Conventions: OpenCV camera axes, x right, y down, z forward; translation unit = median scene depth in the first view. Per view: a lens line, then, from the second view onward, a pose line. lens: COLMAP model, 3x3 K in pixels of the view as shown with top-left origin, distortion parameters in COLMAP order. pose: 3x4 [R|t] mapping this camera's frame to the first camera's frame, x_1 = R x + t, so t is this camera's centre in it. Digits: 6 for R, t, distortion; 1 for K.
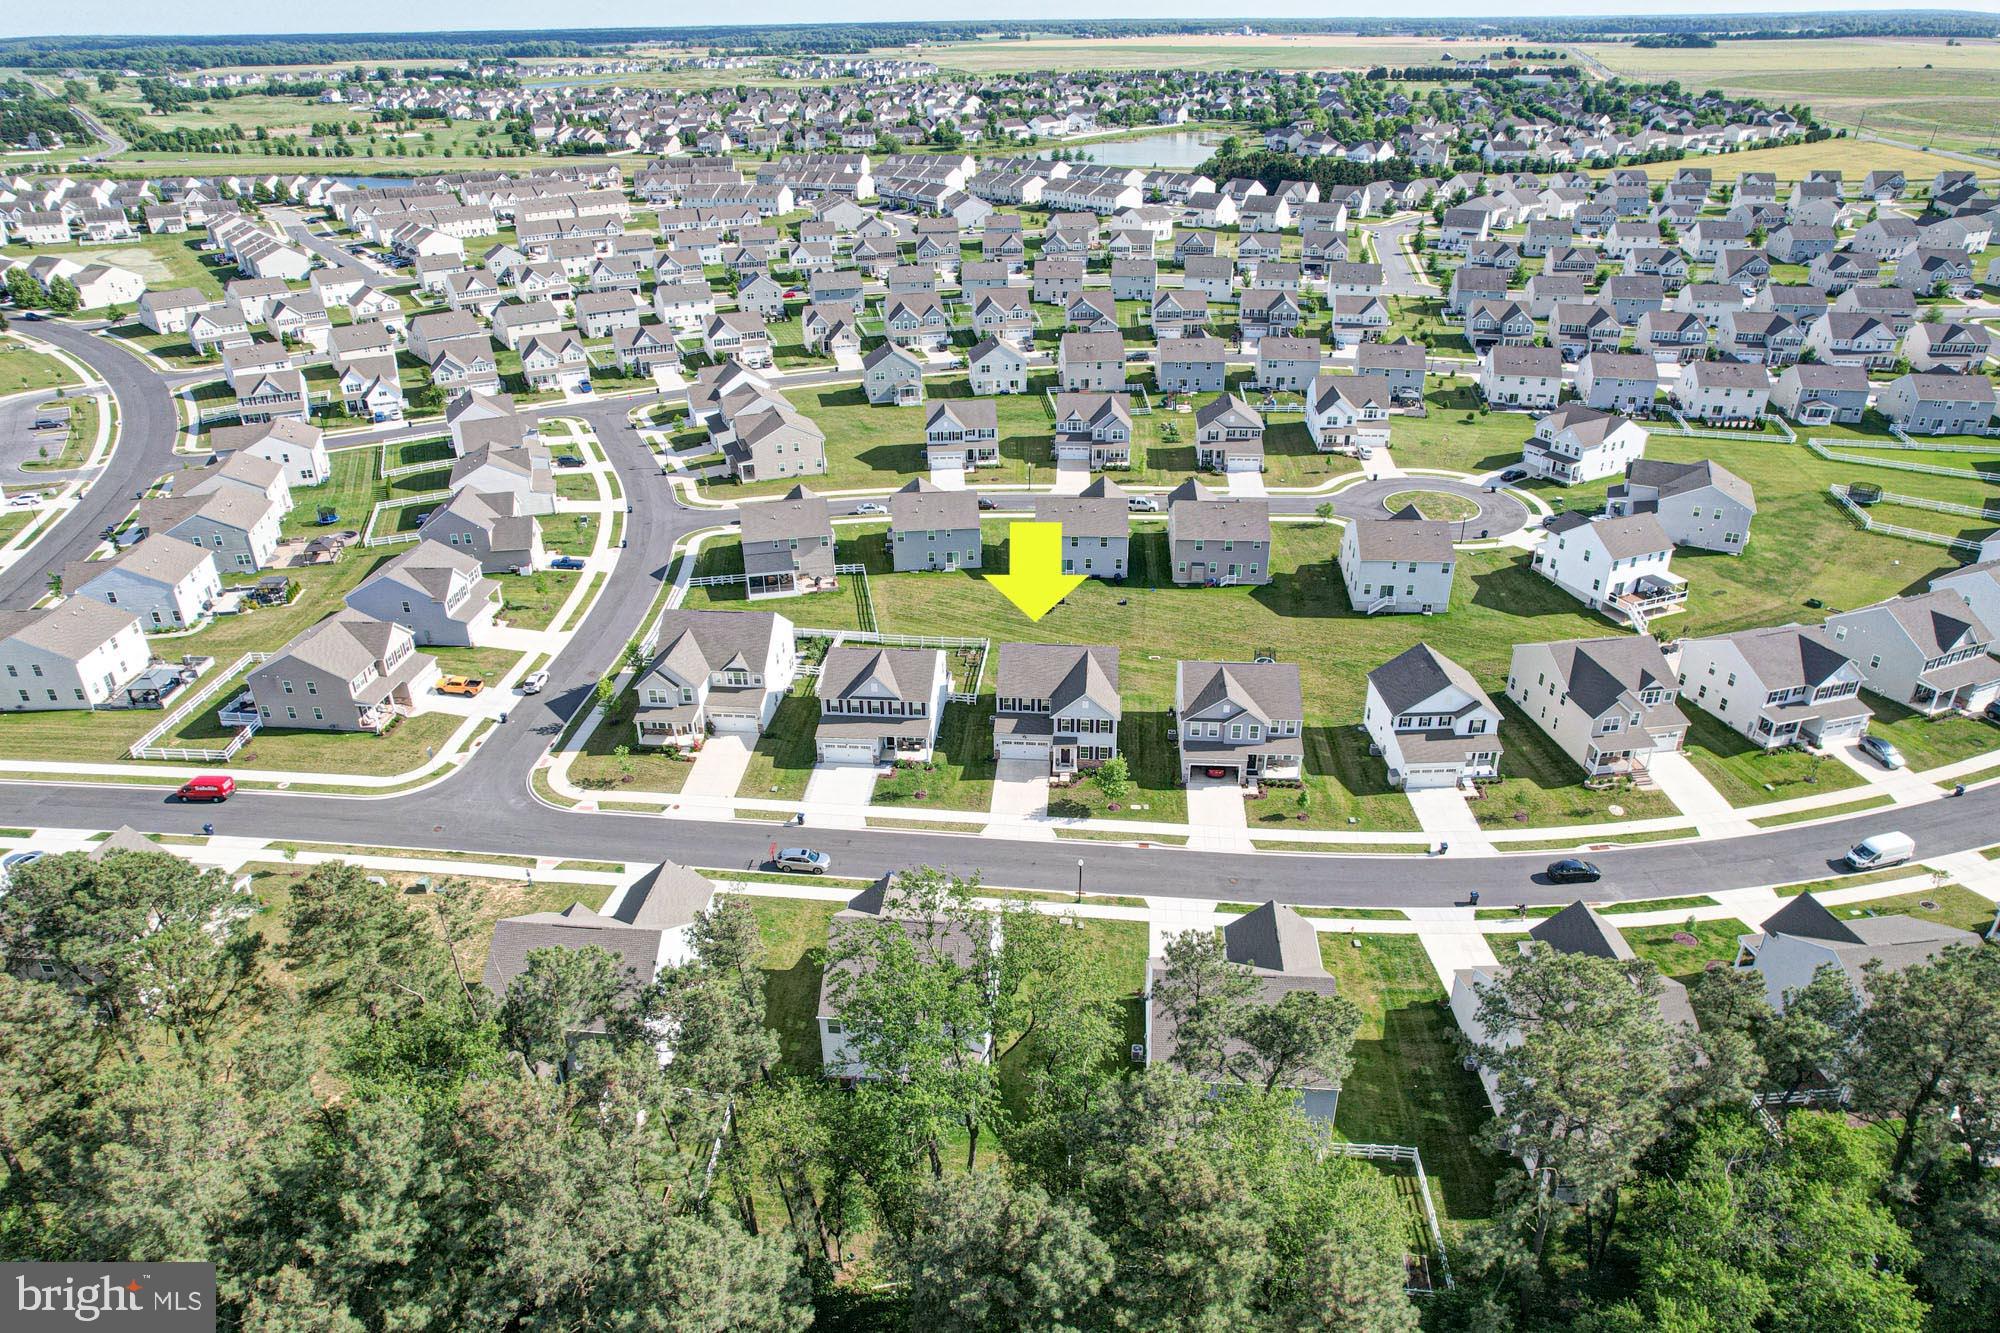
lens RADIAL K [[1277.1, 0, 992.3], [0, 1277.1, 688.8], [0, 0, 1]] dist [-0.088289, 0.084125]
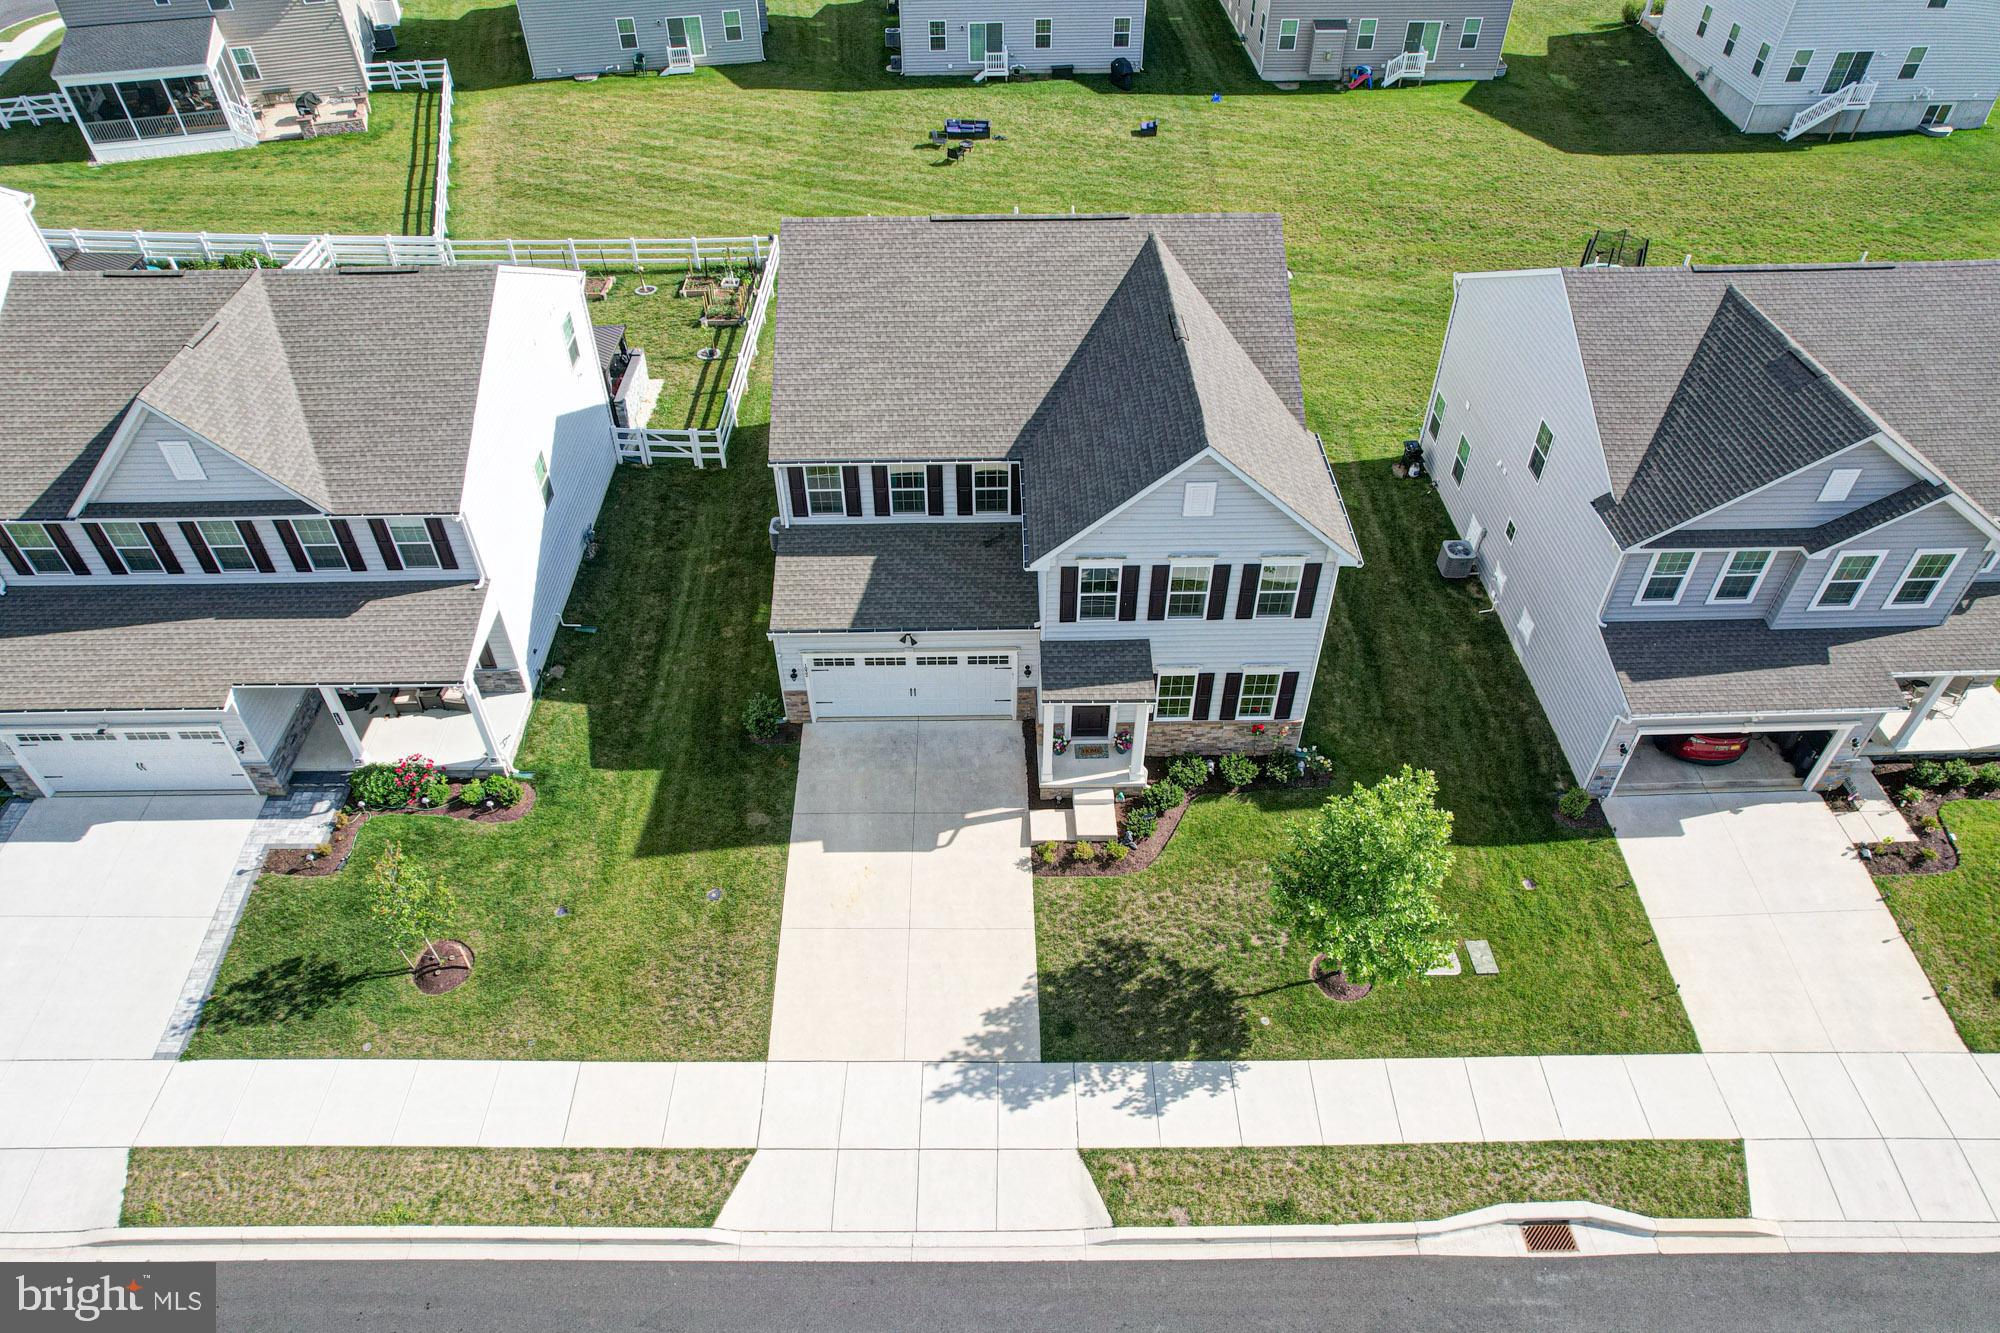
lens RADIAL K [[1277.1, 0, 992.3], [0, 1277.1, 688.8], [0, 0, 1]] dist [-0.088289, 0.084125]
pose [[0.994199, -0.069397, 0.082170, 0.020924], [0.045175, 0.962769, 0.266524, -0.013488], [-0.097606, -0.261266, 0.960319, 0.776688]]
